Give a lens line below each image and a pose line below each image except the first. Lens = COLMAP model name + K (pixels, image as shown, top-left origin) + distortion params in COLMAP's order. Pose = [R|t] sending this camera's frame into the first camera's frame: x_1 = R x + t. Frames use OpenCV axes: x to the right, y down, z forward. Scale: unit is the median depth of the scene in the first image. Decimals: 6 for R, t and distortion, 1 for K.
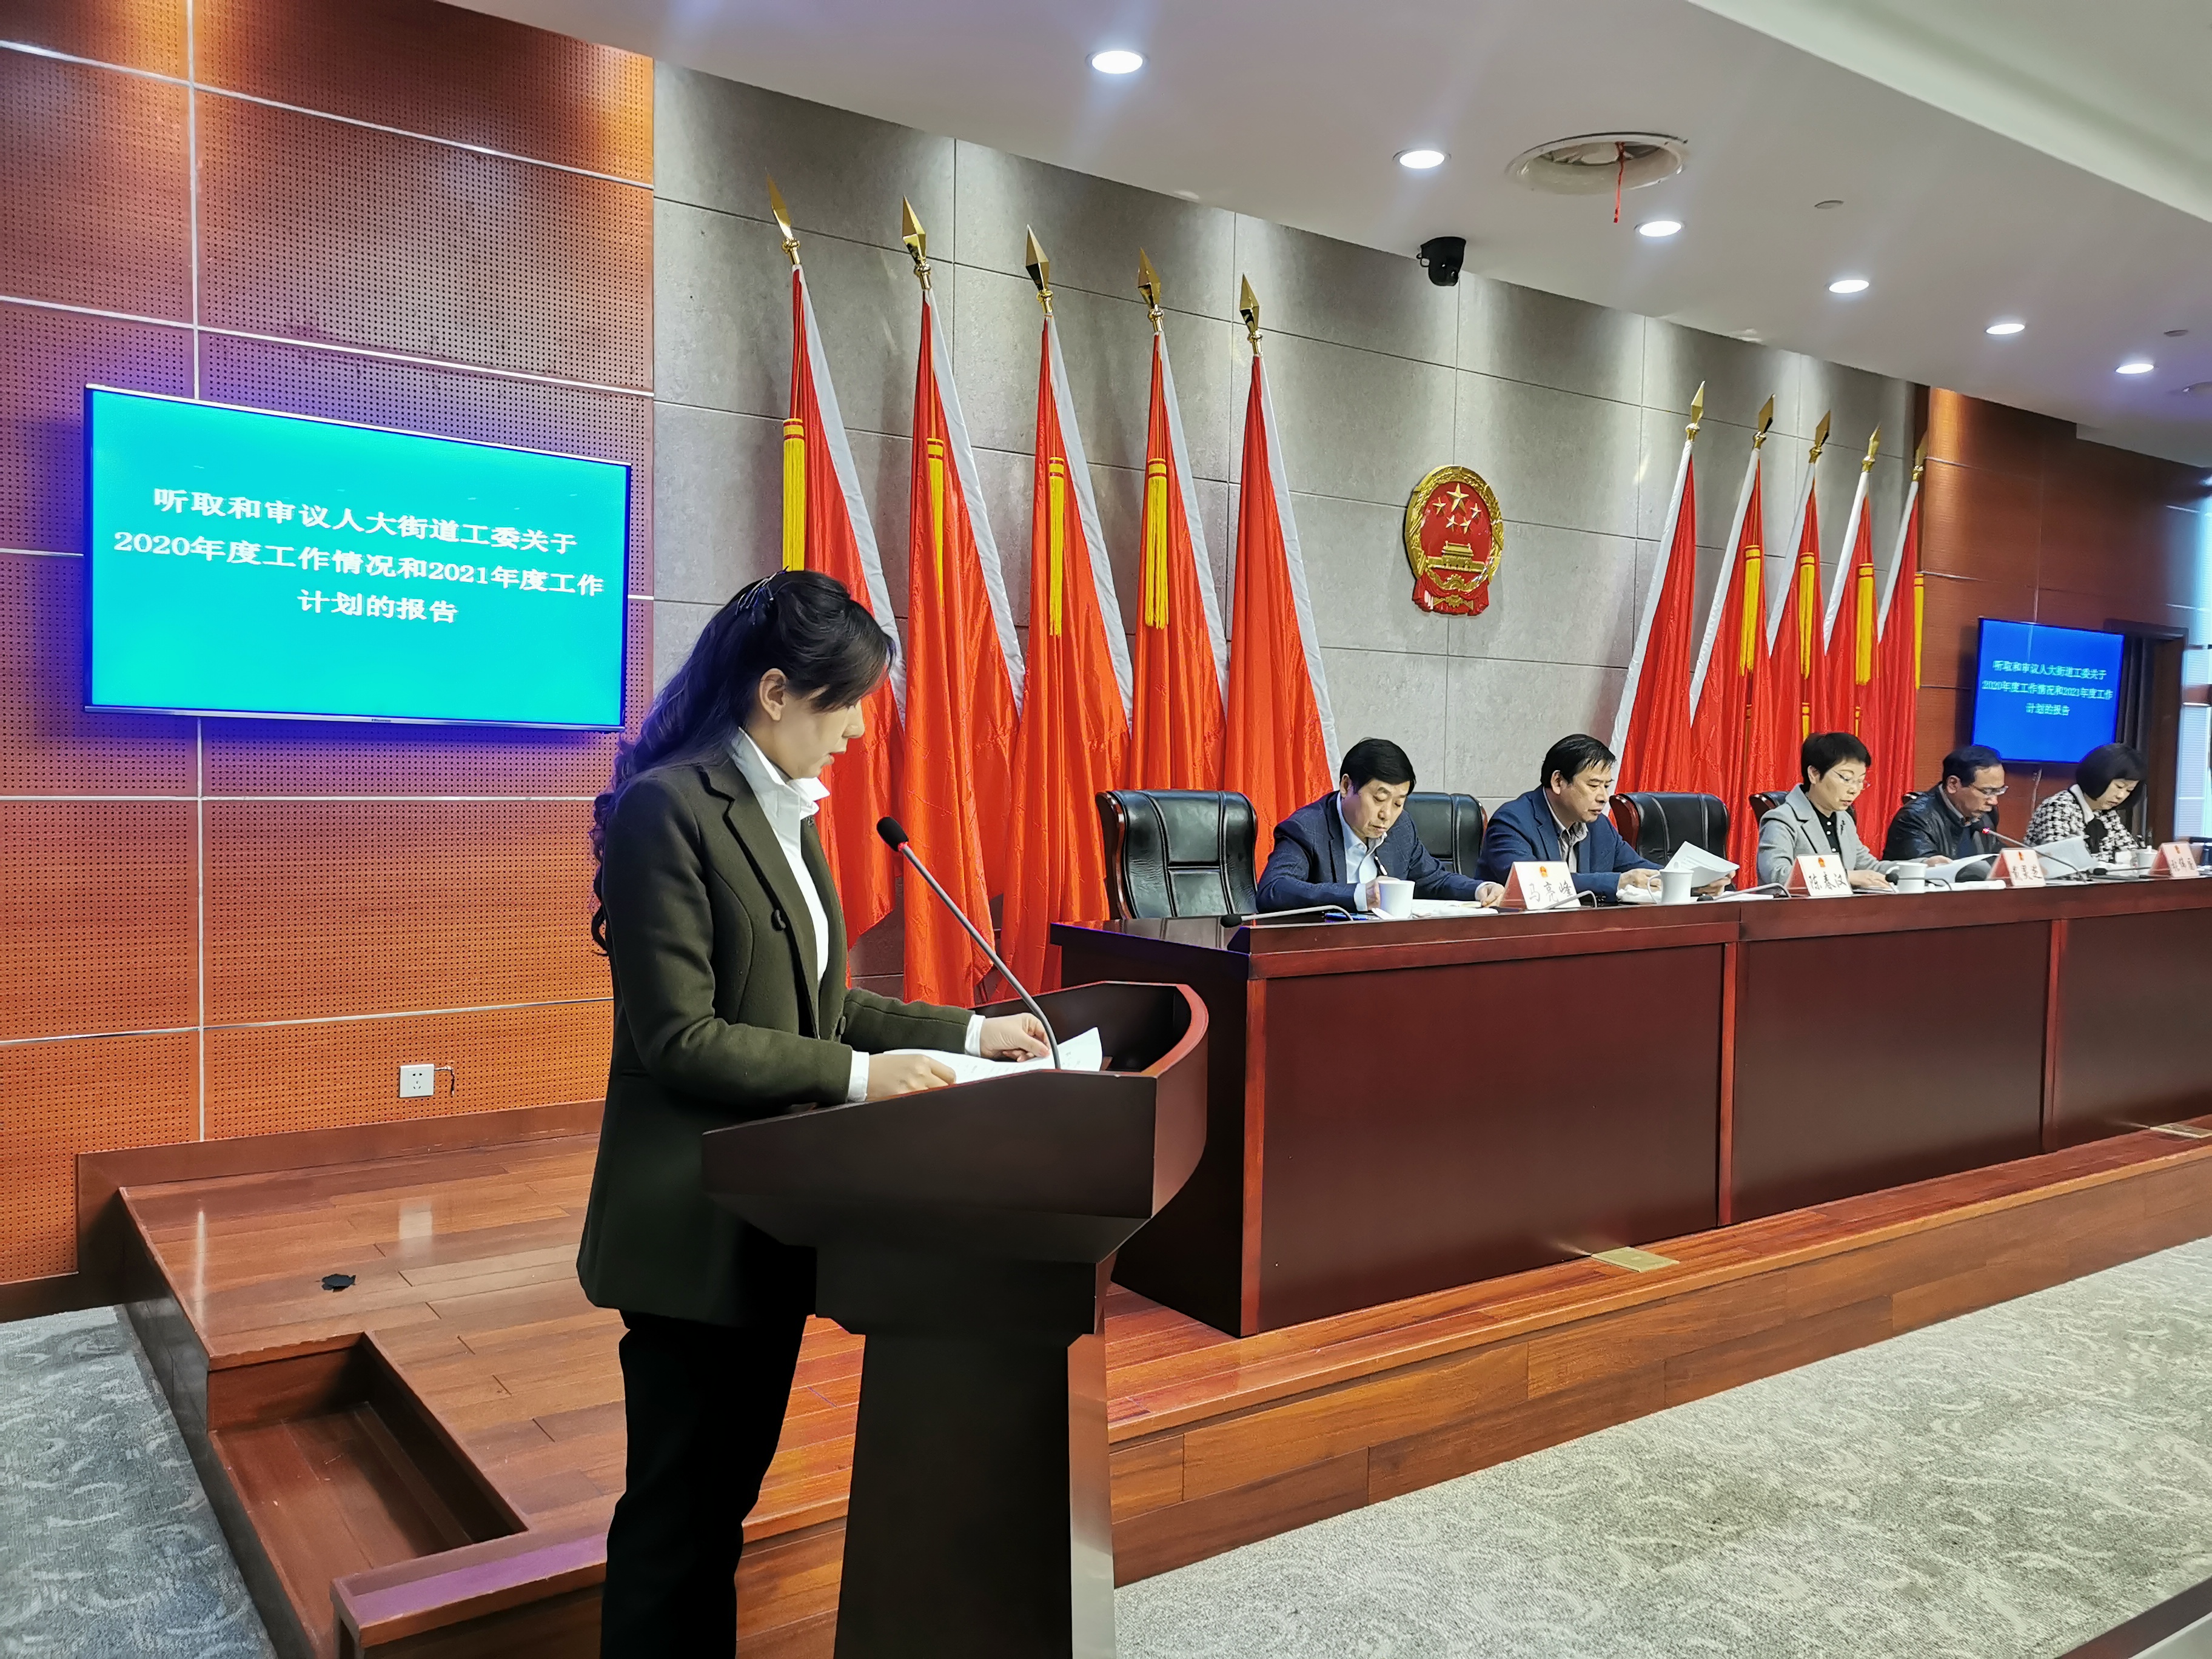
lens RADIAL K [[1736.7, 0, 1112.4], [0, 1736.7, 844.3], [0, 0, 1]] dist [0.053897, -0.040286]
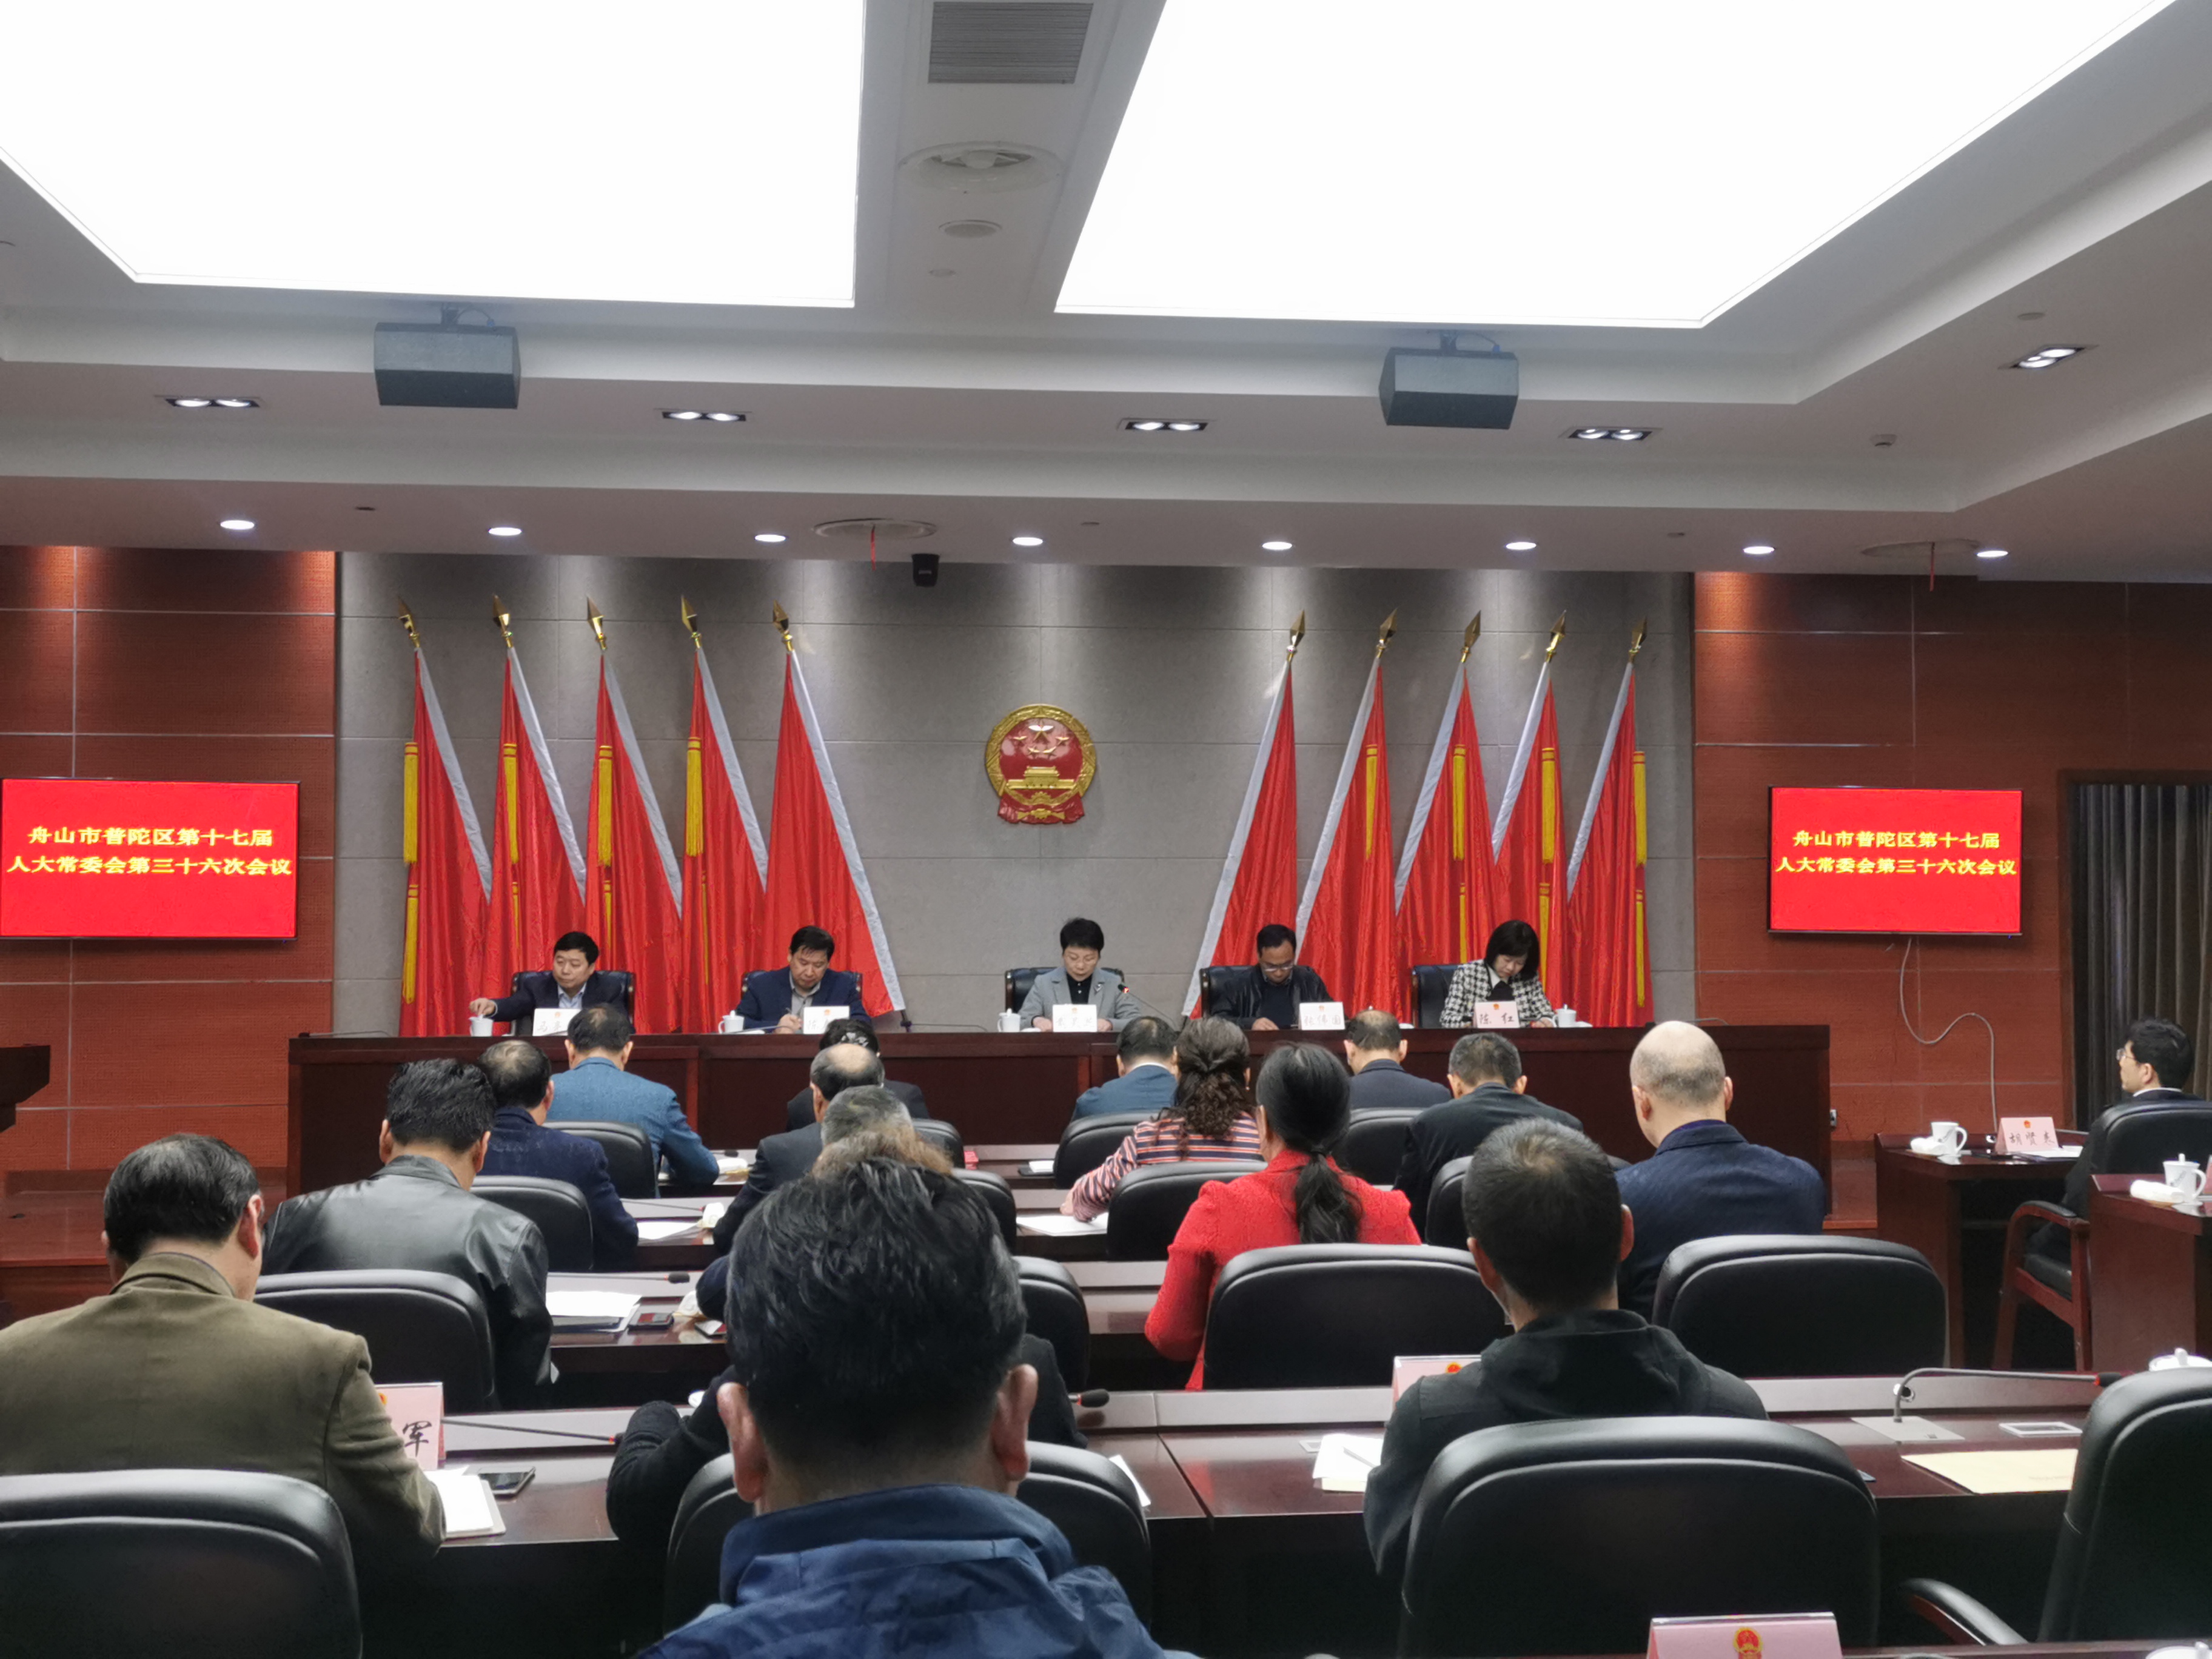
lens RADIAL K [[2489.7, 0, 1099.1], [0, 2489.7, 826.9], [0, 0, 1]] dist [0.077741, 0.002854]
pose [[0.876166, -0.044292, -0.479970, 1.671566], [-0.002646, 0.995312, -0.096678, 0.060561], [0.482002, 0.085976, 0.871942, -0.790758]]
